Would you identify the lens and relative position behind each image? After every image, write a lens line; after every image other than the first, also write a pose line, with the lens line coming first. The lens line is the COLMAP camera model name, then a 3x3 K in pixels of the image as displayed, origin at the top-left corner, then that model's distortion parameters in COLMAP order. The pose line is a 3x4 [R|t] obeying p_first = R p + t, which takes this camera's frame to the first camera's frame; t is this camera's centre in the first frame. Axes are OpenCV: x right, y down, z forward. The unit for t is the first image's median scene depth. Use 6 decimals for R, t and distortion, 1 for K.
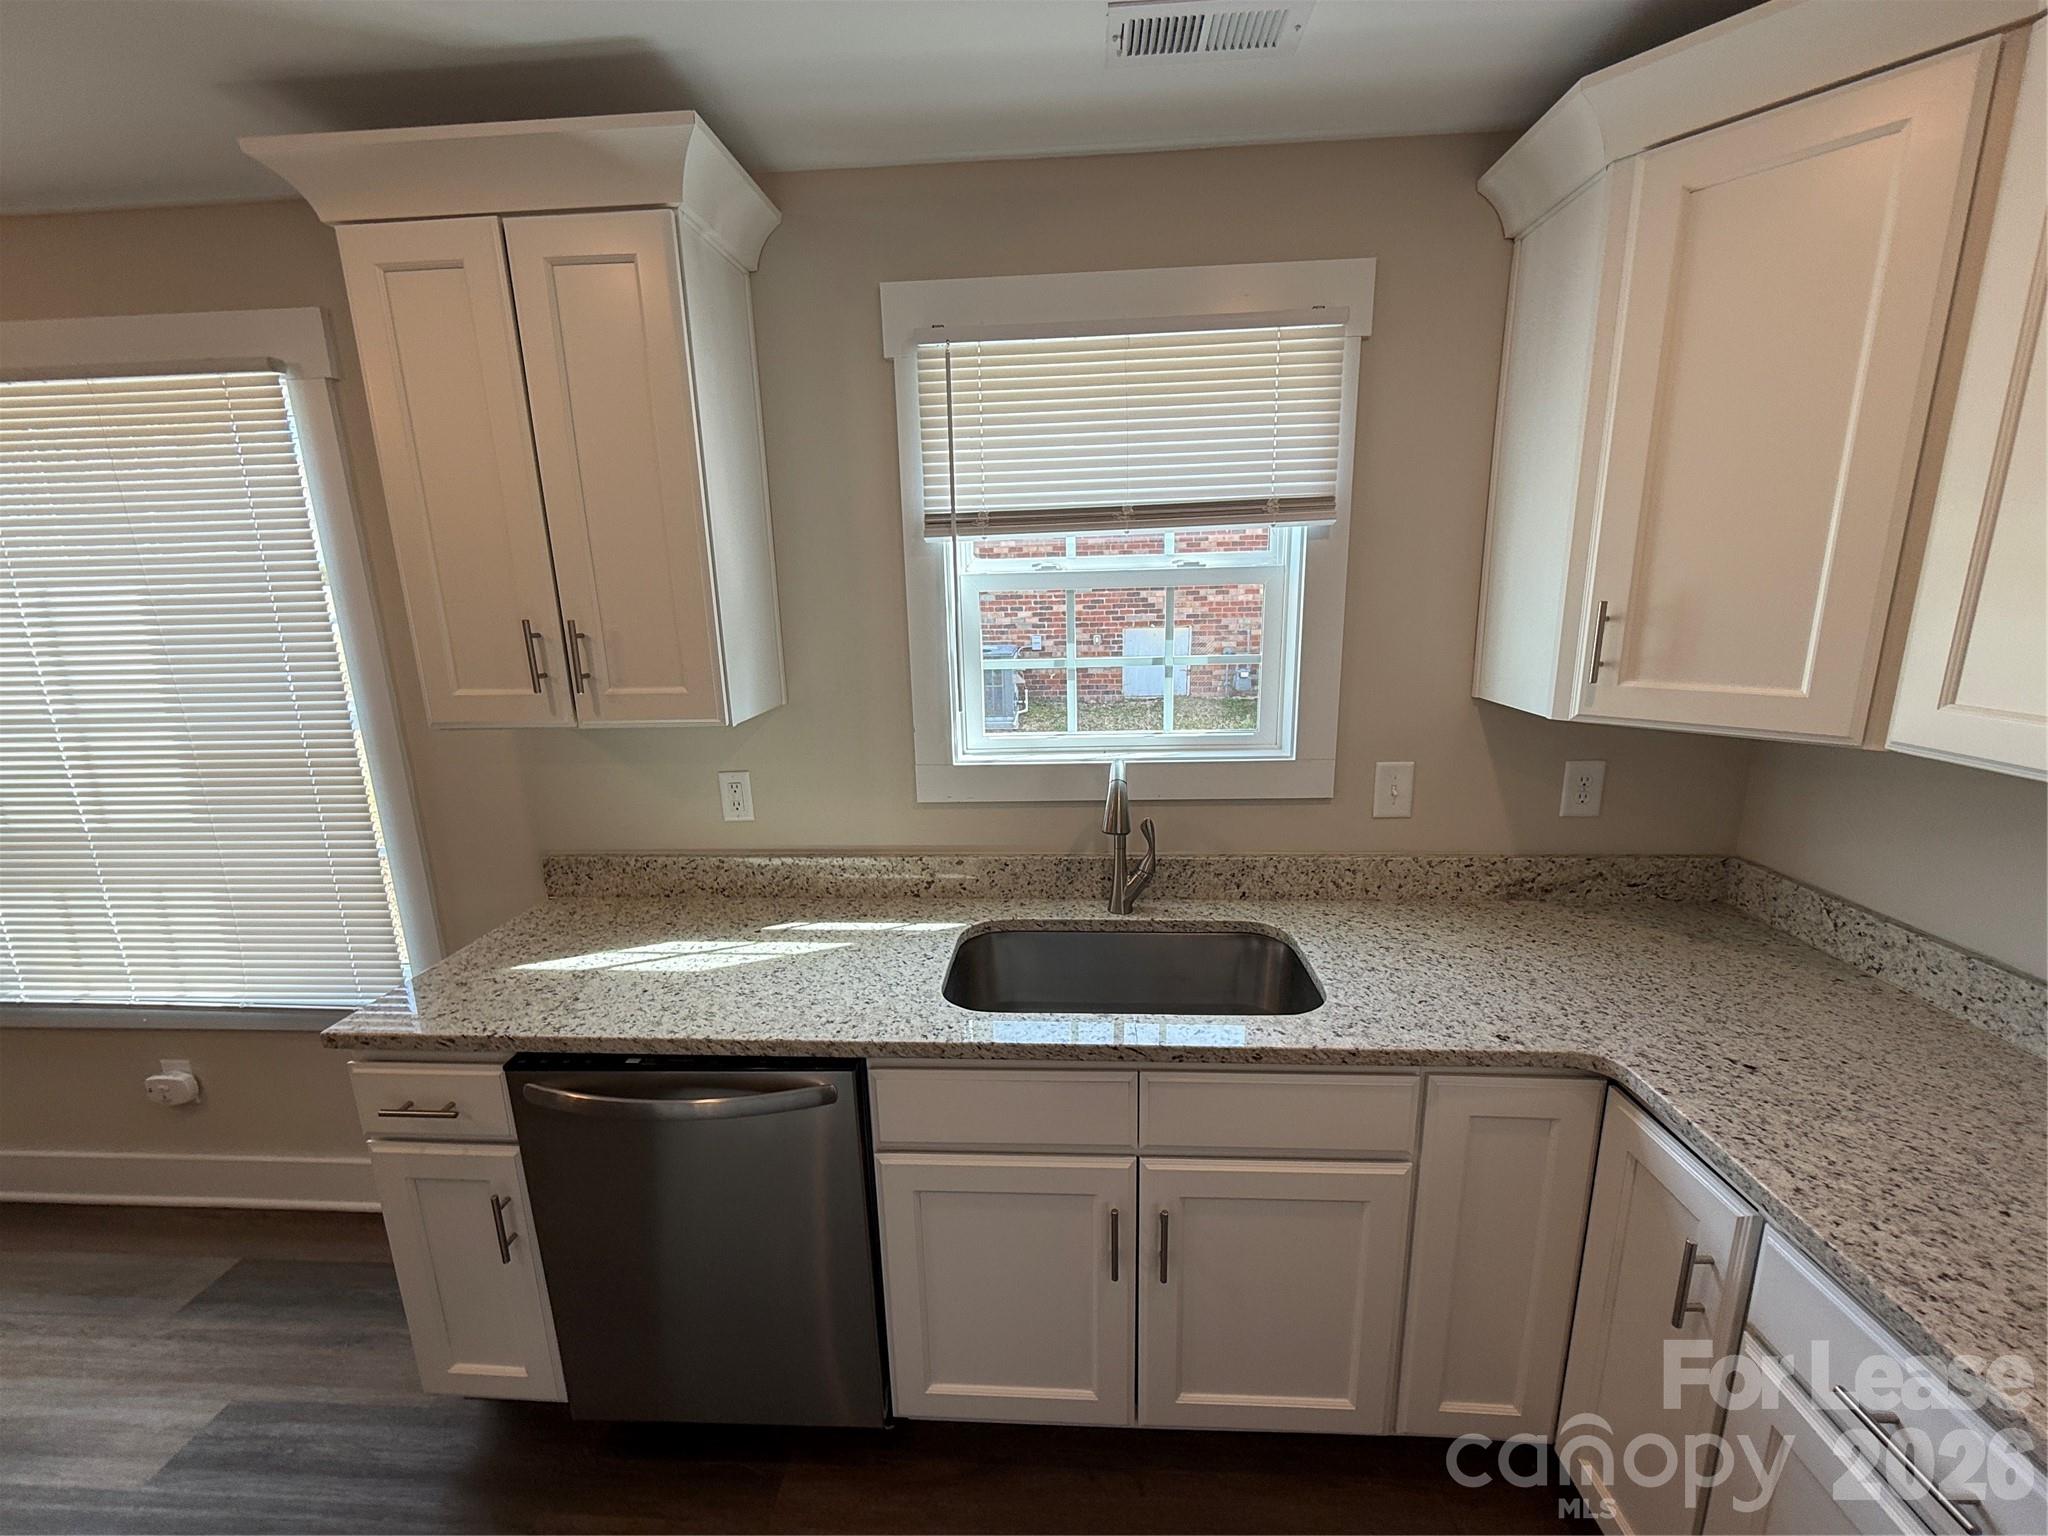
lens RADIAL K [[816.7, 0, 1028.8], [0, 816.7, 763.3], [0, 0, 1]] dist [0.001858, -0.000031]
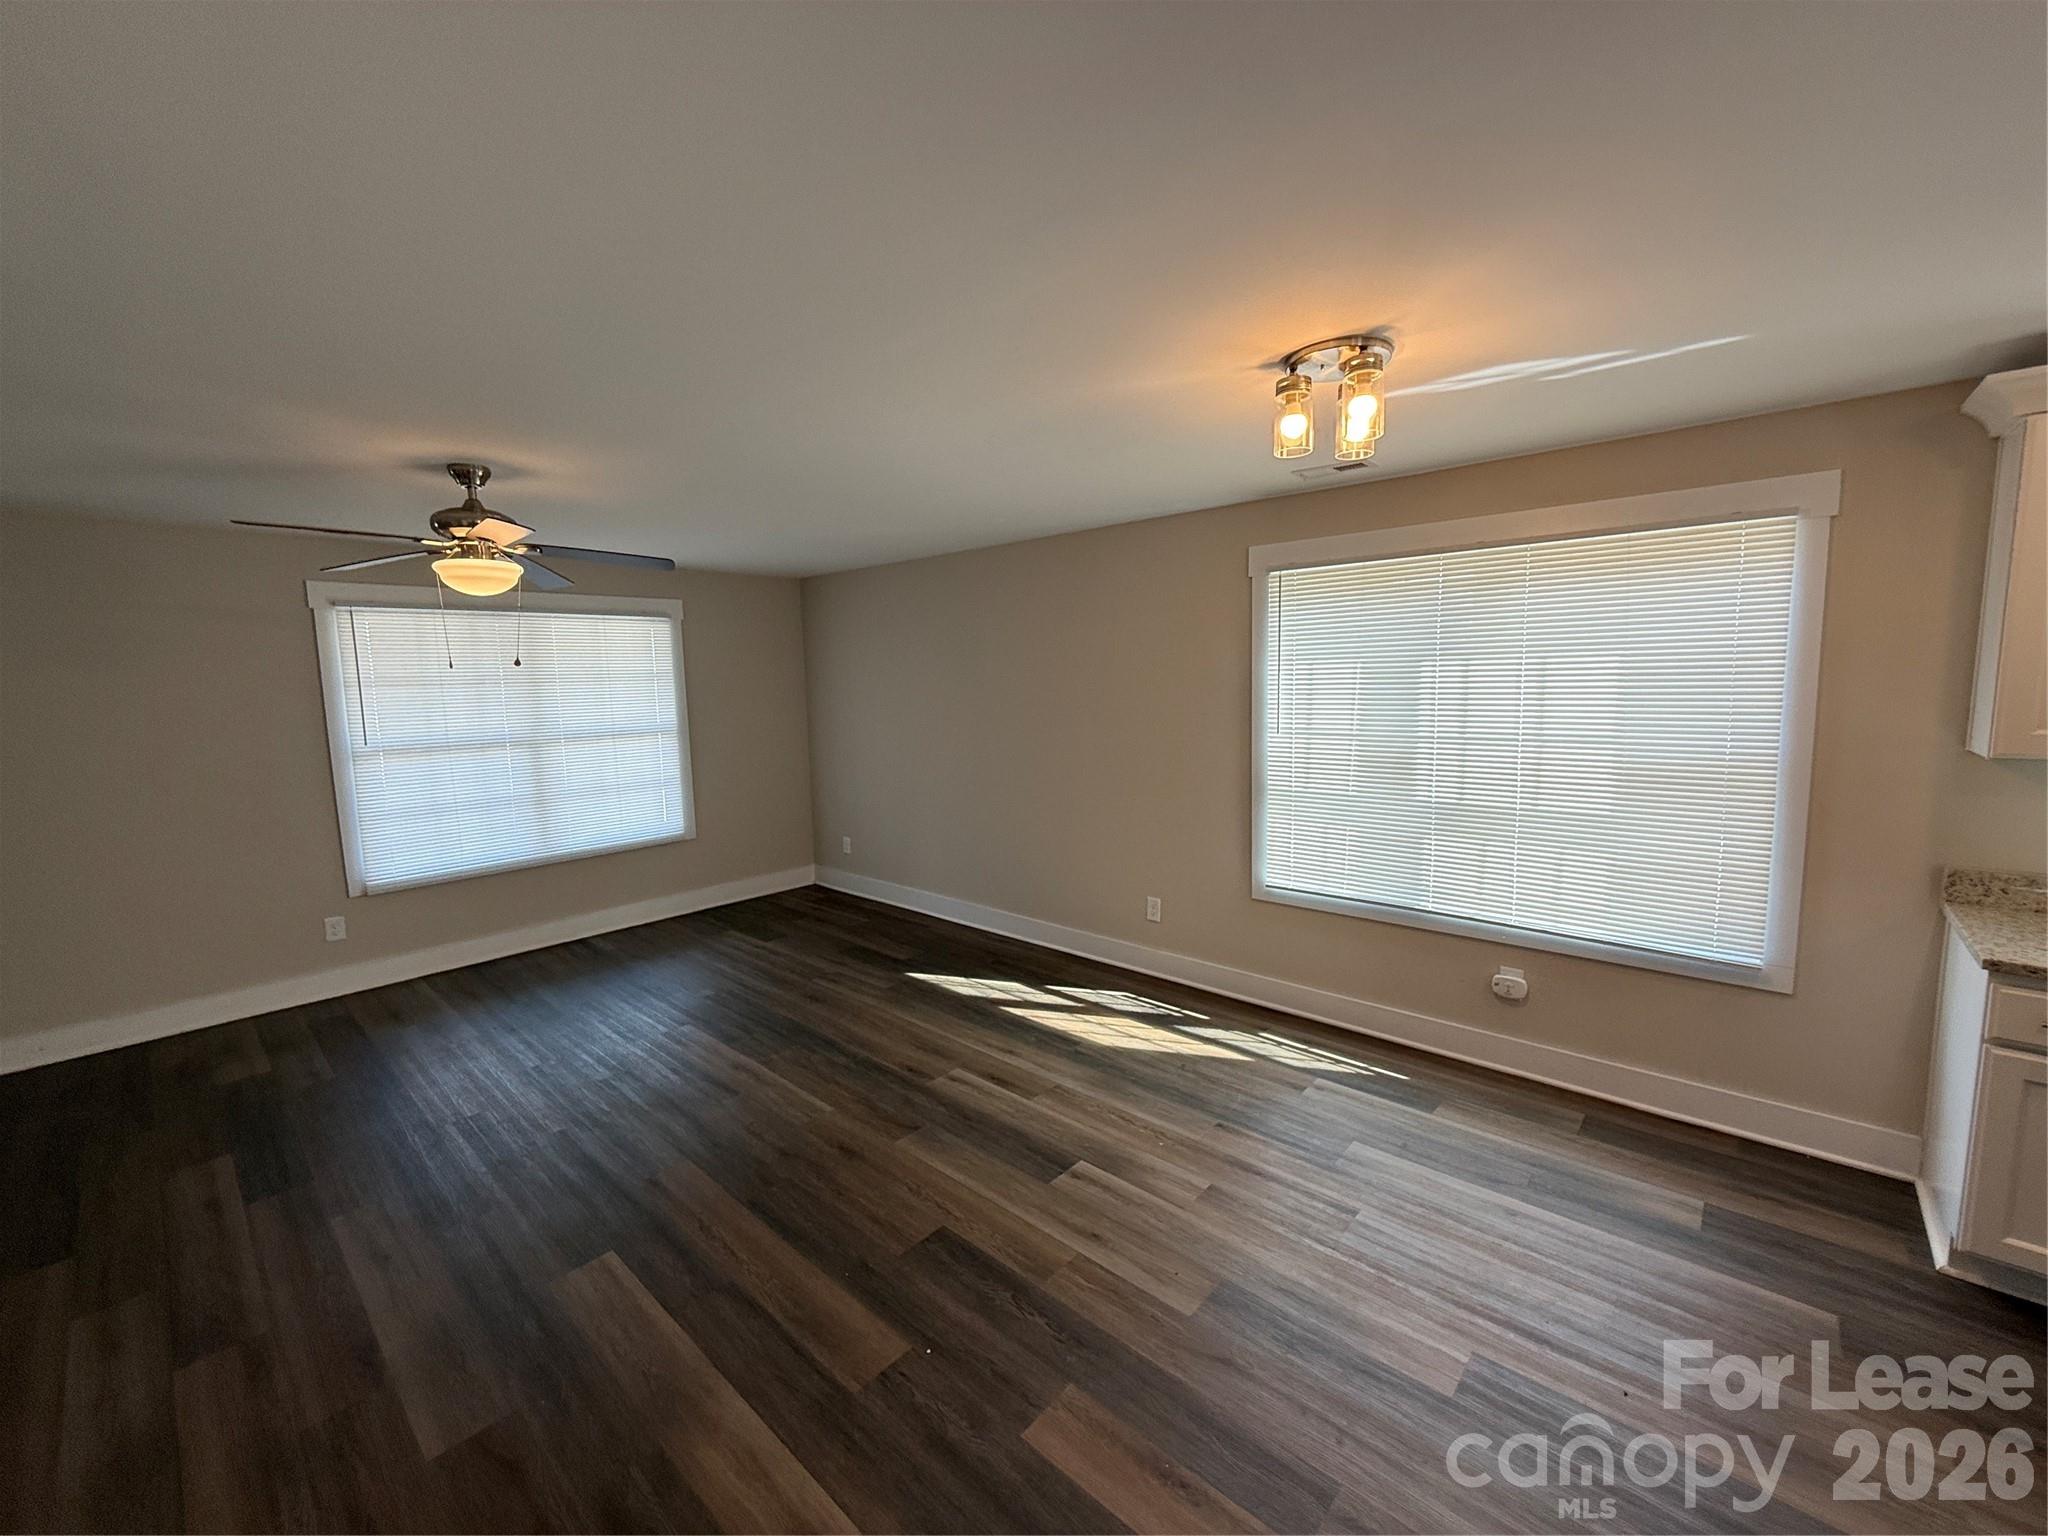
lens RADIAL K [[816.7, 0, 1029.7], [0, 816.7, 764.6], [0, 0, 1]] dist [0.001858, -0.000031]
pose [[0.779191, 0.073748, -0.622433, -1.202674], [-0.129337, 0.990600, -0.044540, 0.252977], [0.613297, 0.115209, 0.781405, -1.122192]]
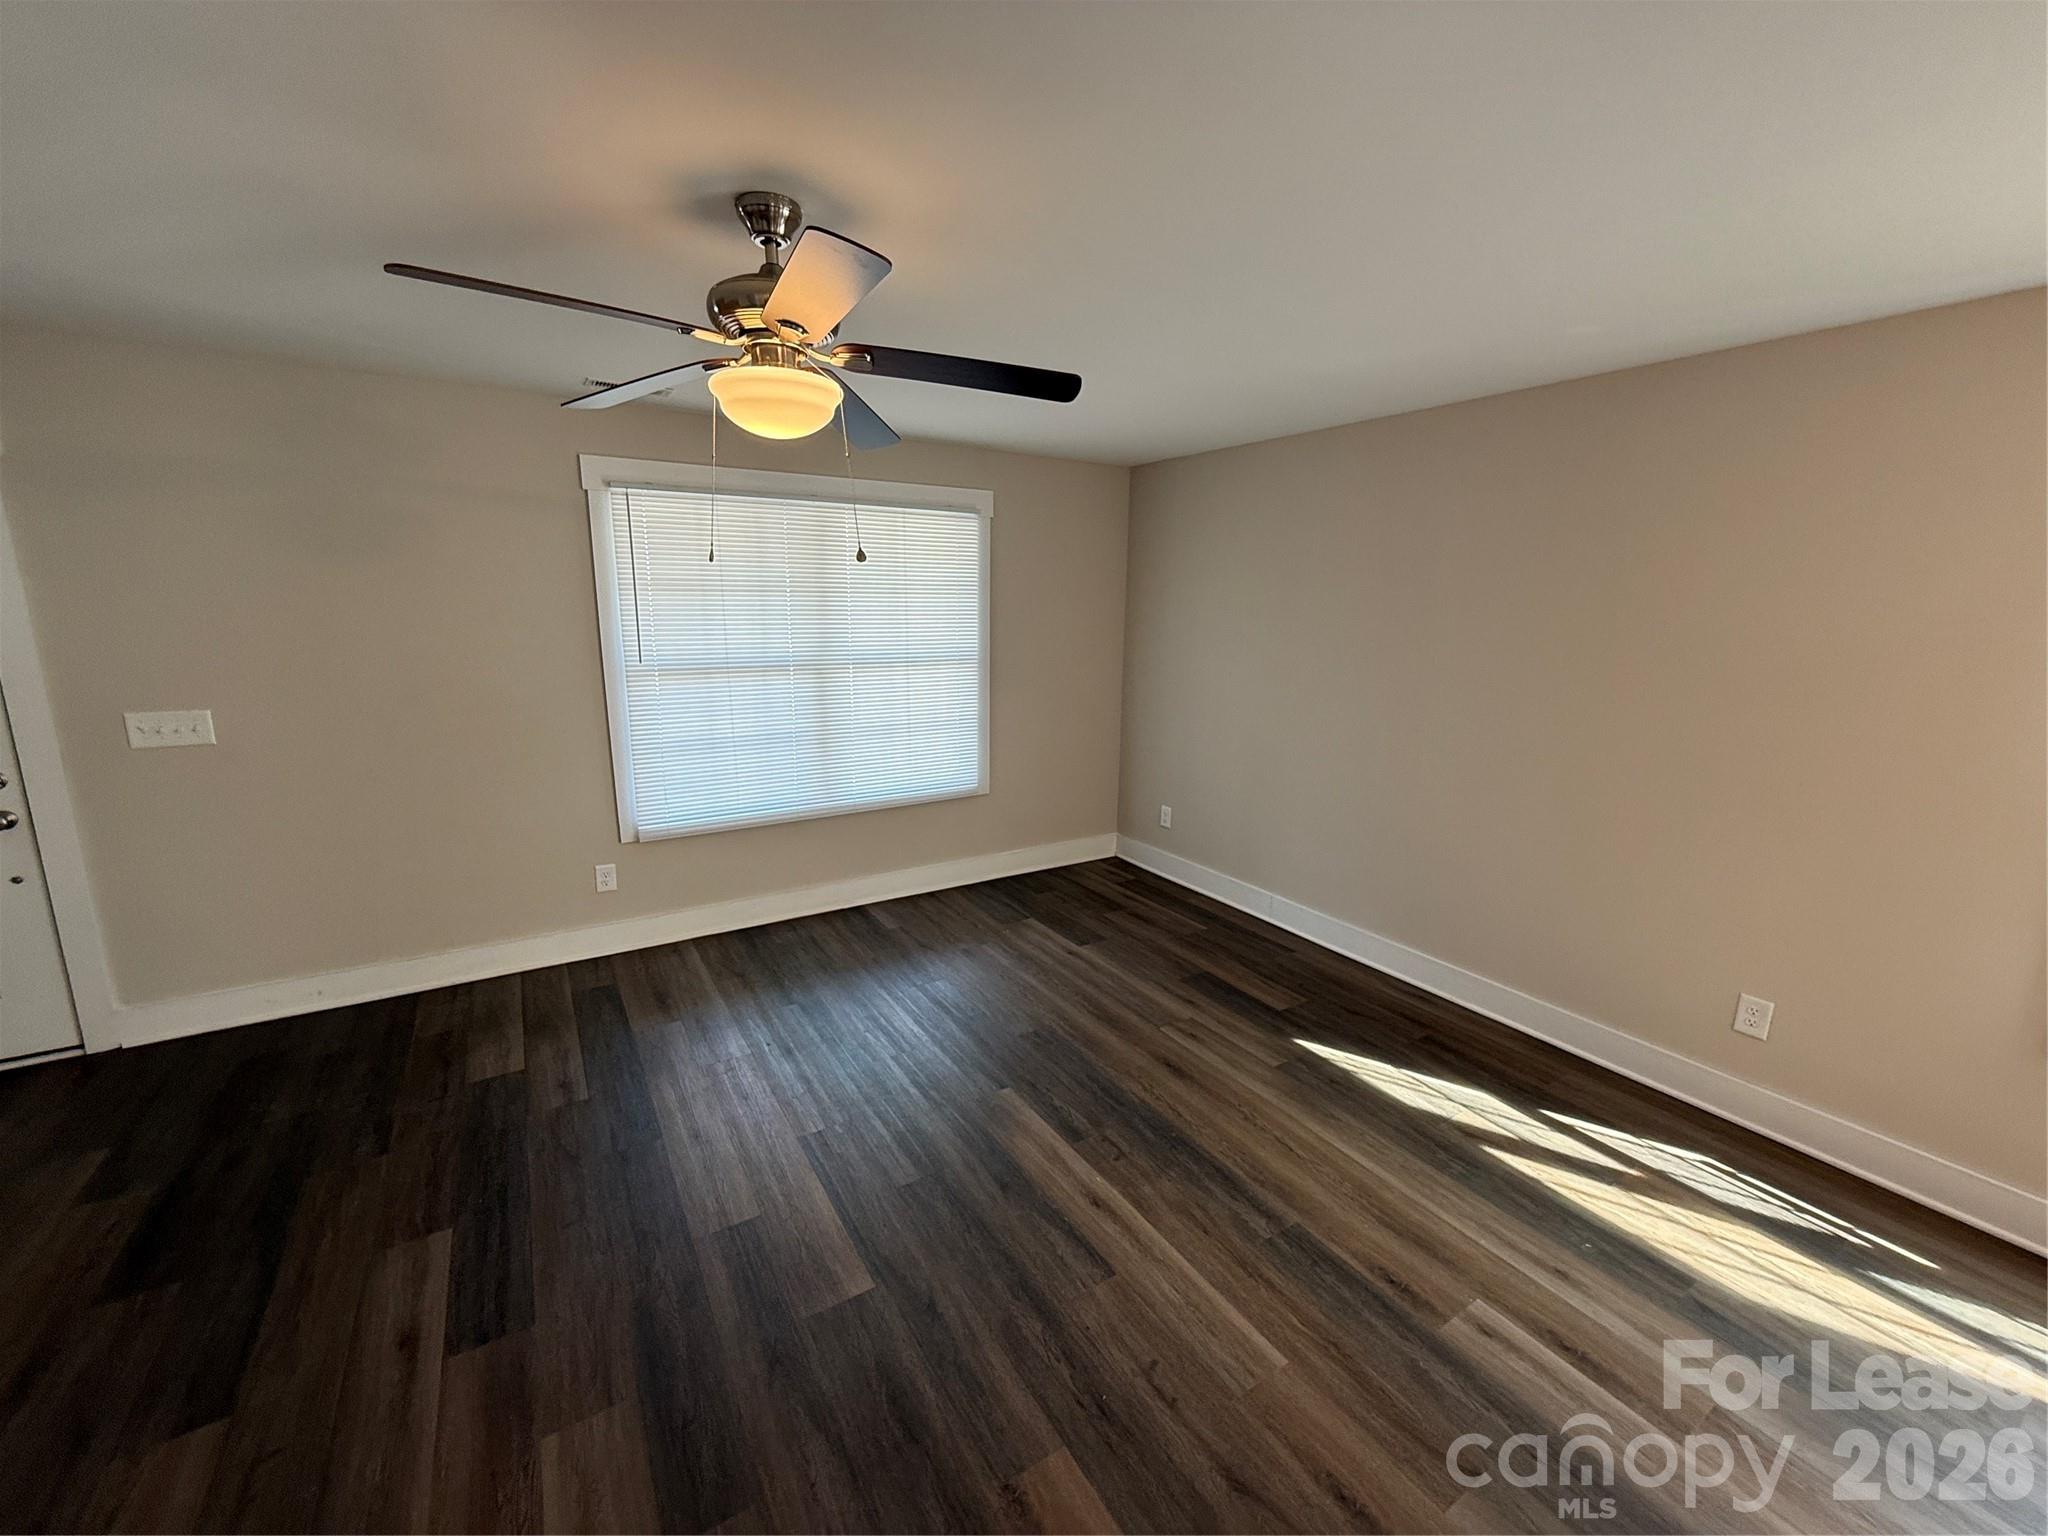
lens RADIAL K [[816.7, 0, 1022.5], [0, 816.7, 762.3], [0, 0, 1]] dist [0.001858, -0.000031]
pose [[0.573919, 0.188892, -0.796829, -2.268430], [-0.199941, 0.975908, 0.087335, 0.214060], [0.794128, 0.109196, 0.597860, -0.812449]]
